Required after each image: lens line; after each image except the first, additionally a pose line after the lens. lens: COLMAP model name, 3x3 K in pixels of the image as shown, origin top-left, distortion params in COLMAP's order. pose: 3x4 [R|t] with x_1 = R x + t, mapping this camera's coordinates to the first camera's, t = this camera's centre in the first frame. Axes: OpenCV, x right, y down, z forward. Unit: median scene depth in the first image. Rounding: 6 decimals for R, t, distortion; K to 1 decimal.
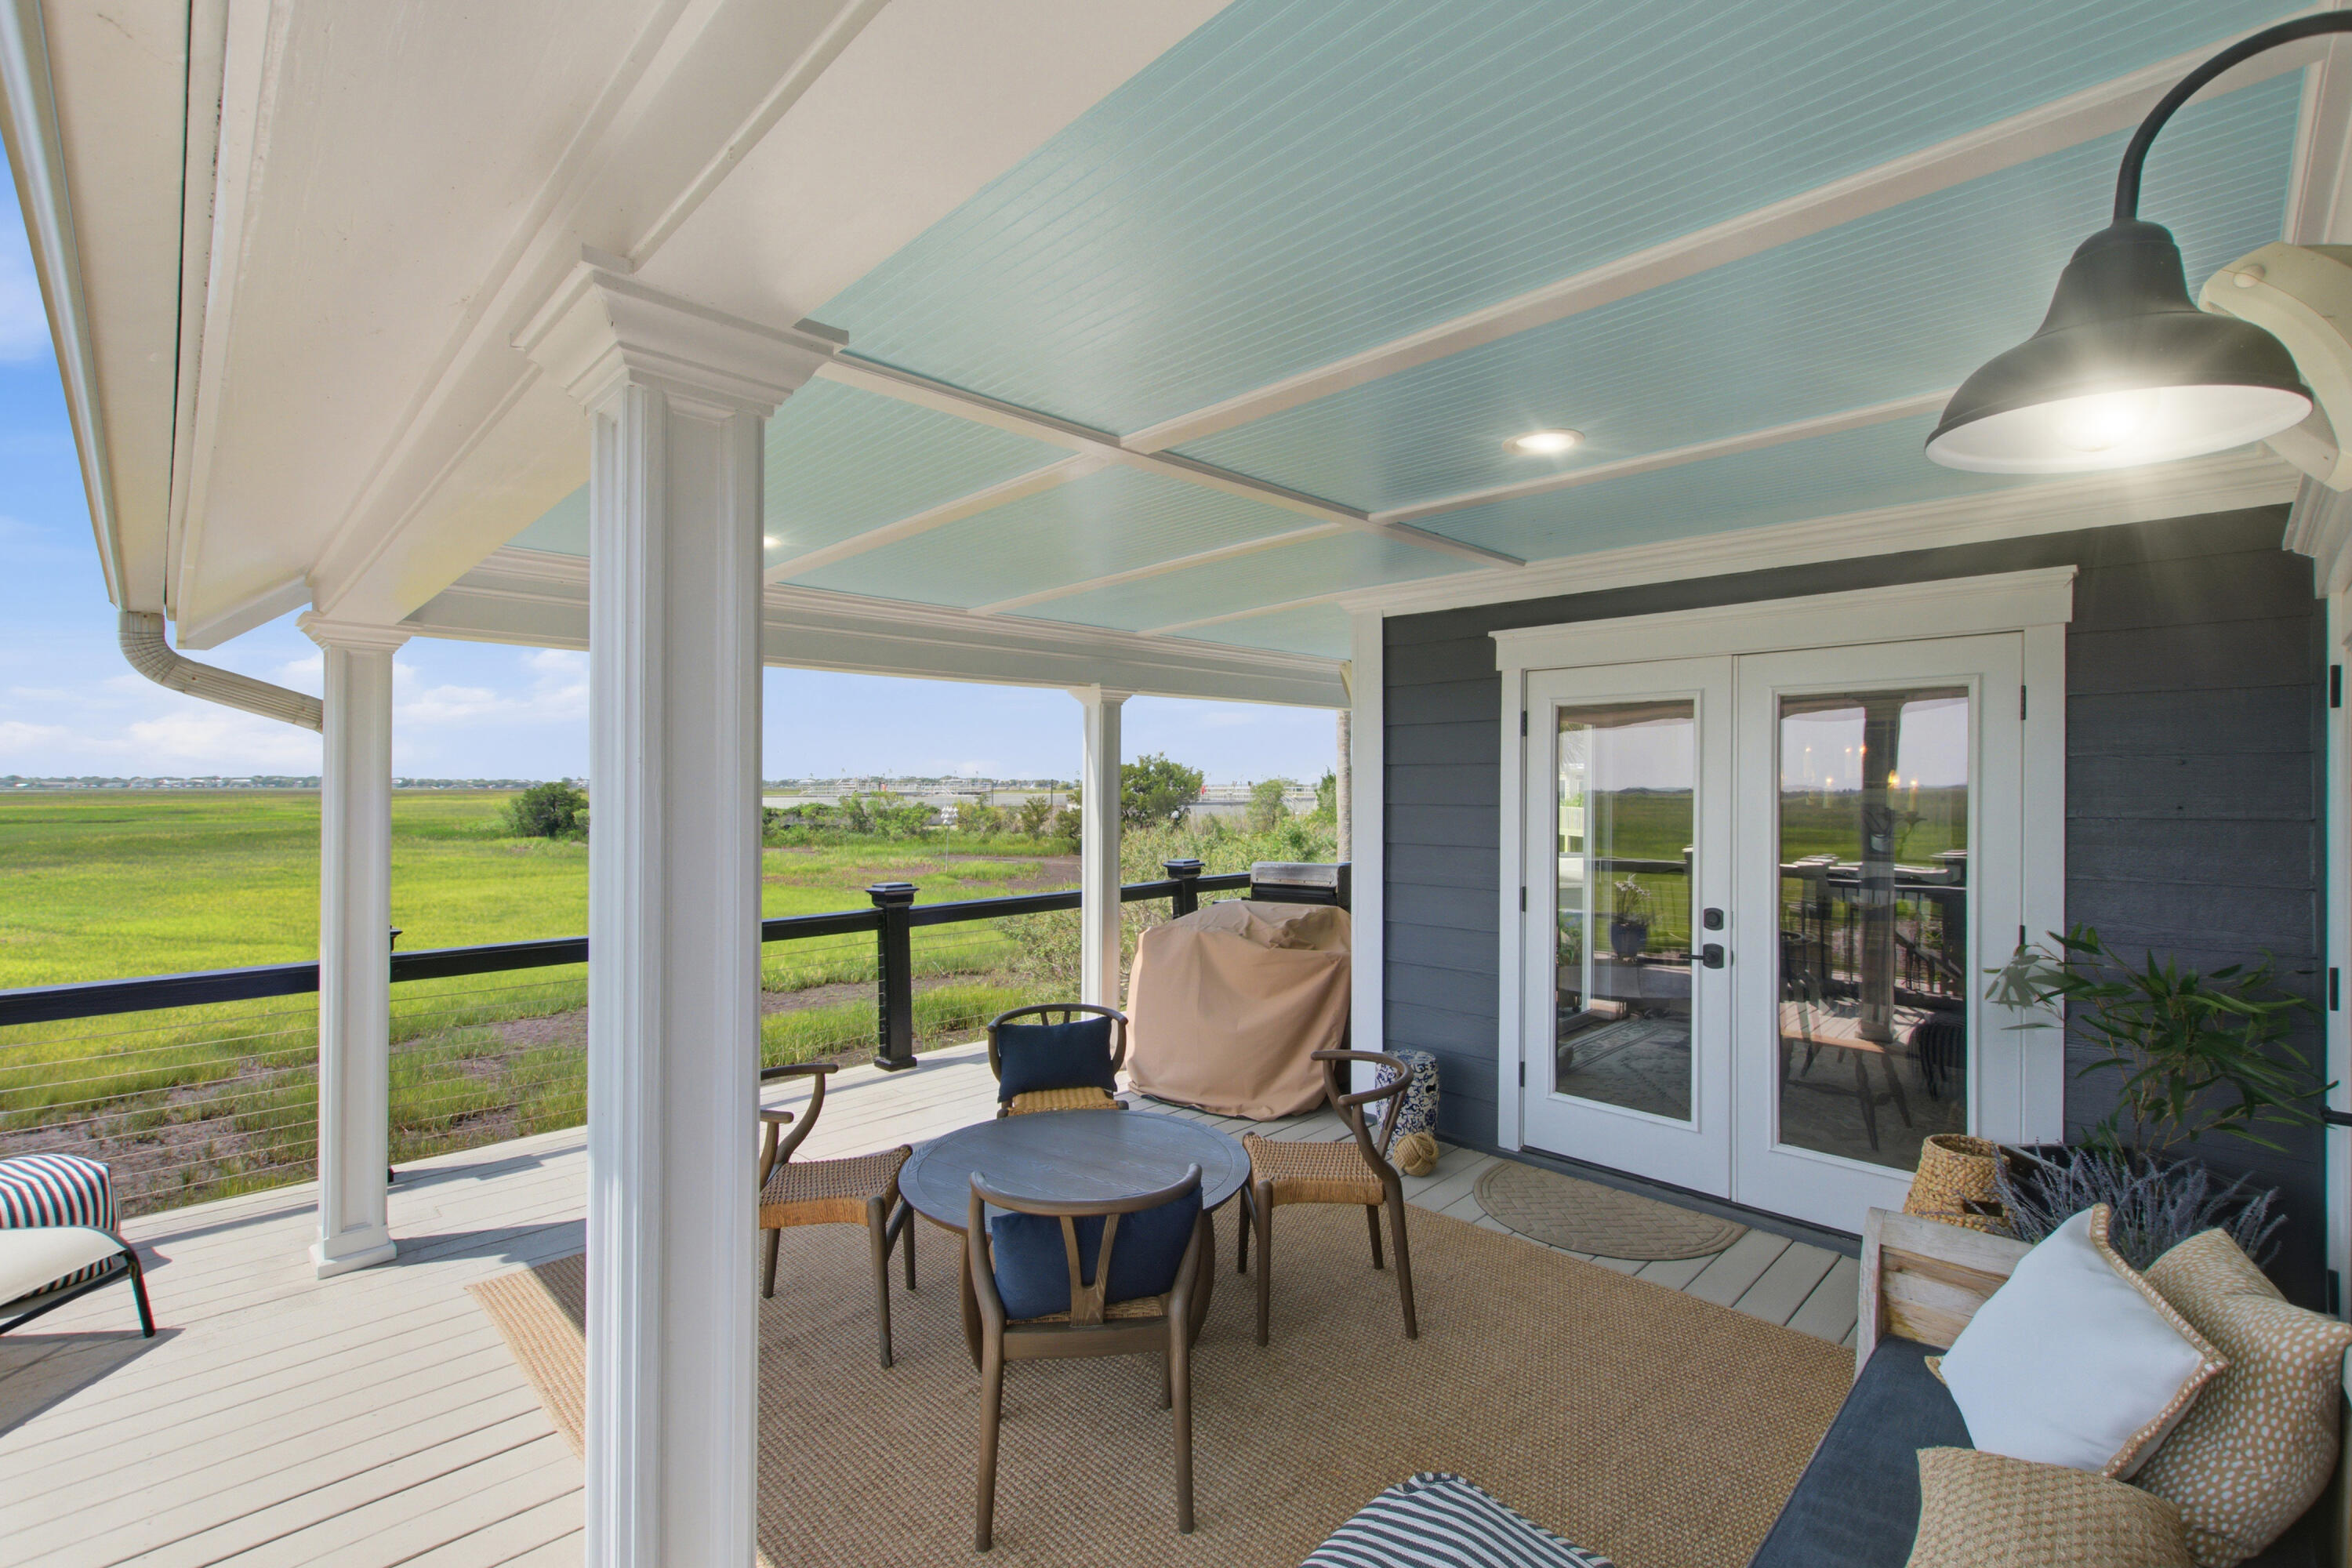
lens RADIAL K [[1028.1, 0, 1180.5], [0, 1028.1, 784.6], [0, 0, 1]] dist [-0.002299, -0.000671]
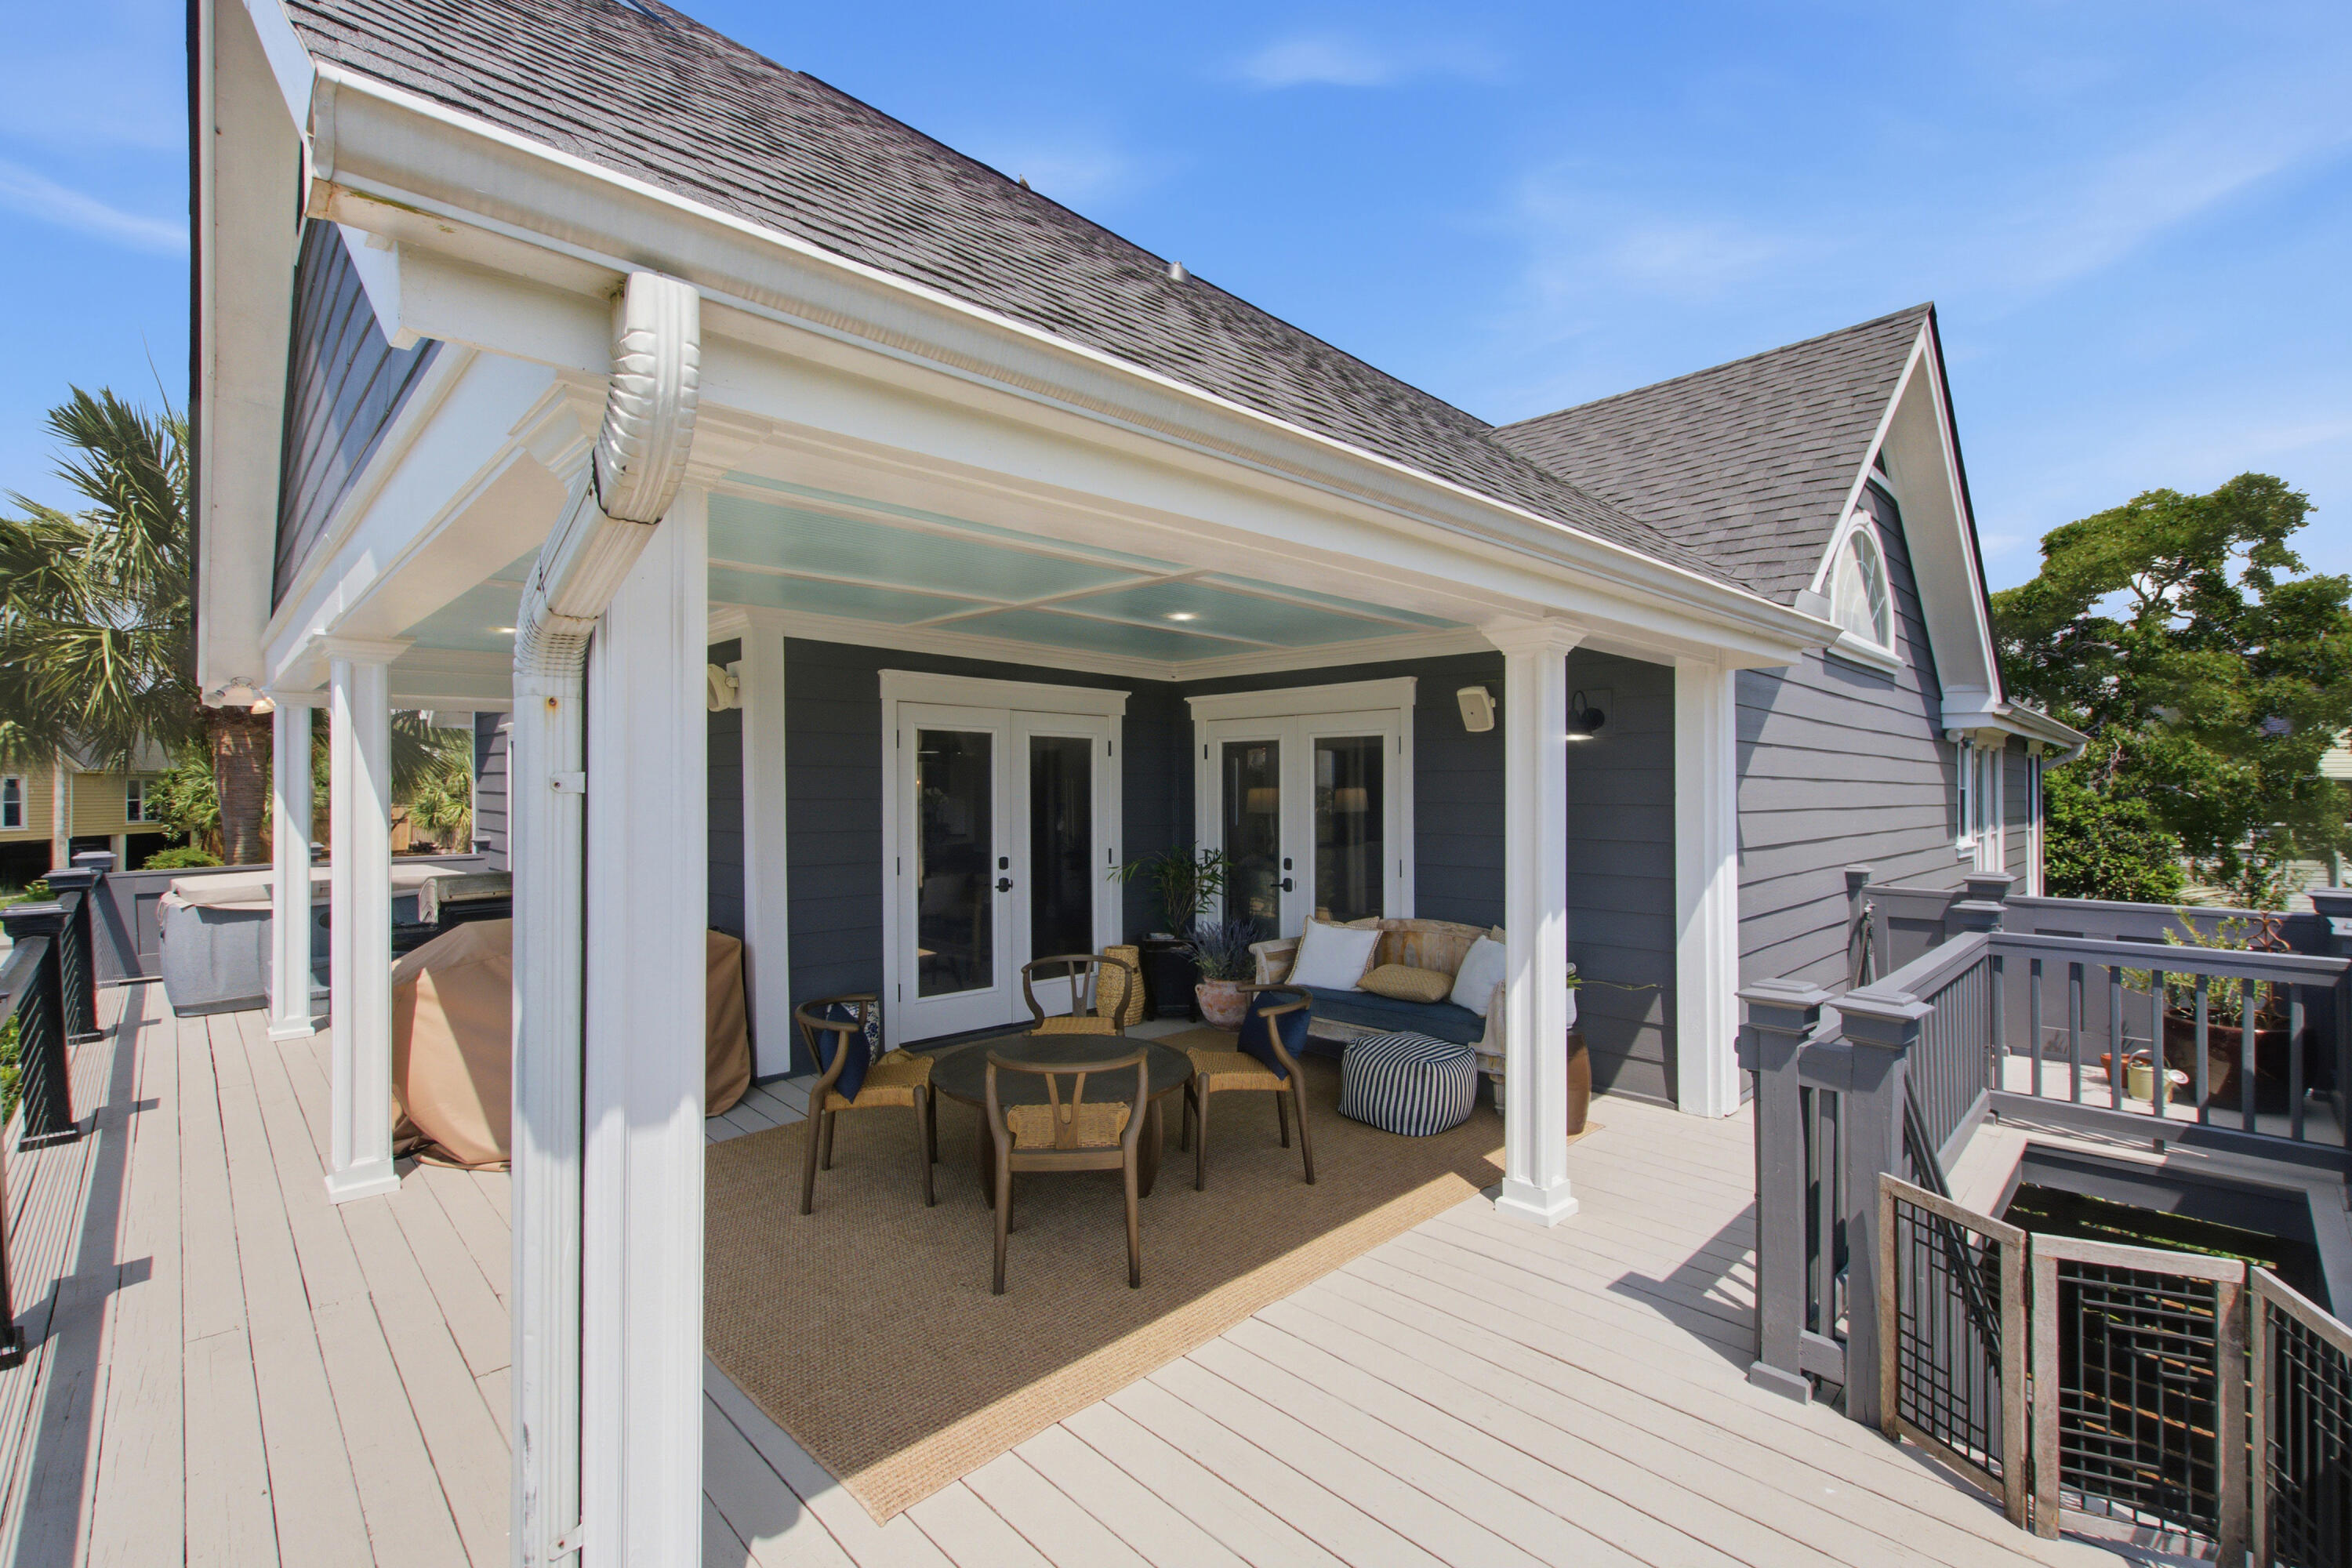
lens RADIAL K [[1028.1, 0, 1180.5], [0, 1028.1, 784.6], [0, 0, 1]] dist [-0.002299, -0.000671]
pose [[0.001320, 0.006670, 0.999977, -1.158614], [-0.001774, 0.999976, -0.006667, 0.010484], [-0.999998, -0.001765, 0.001332, 0.683098]]
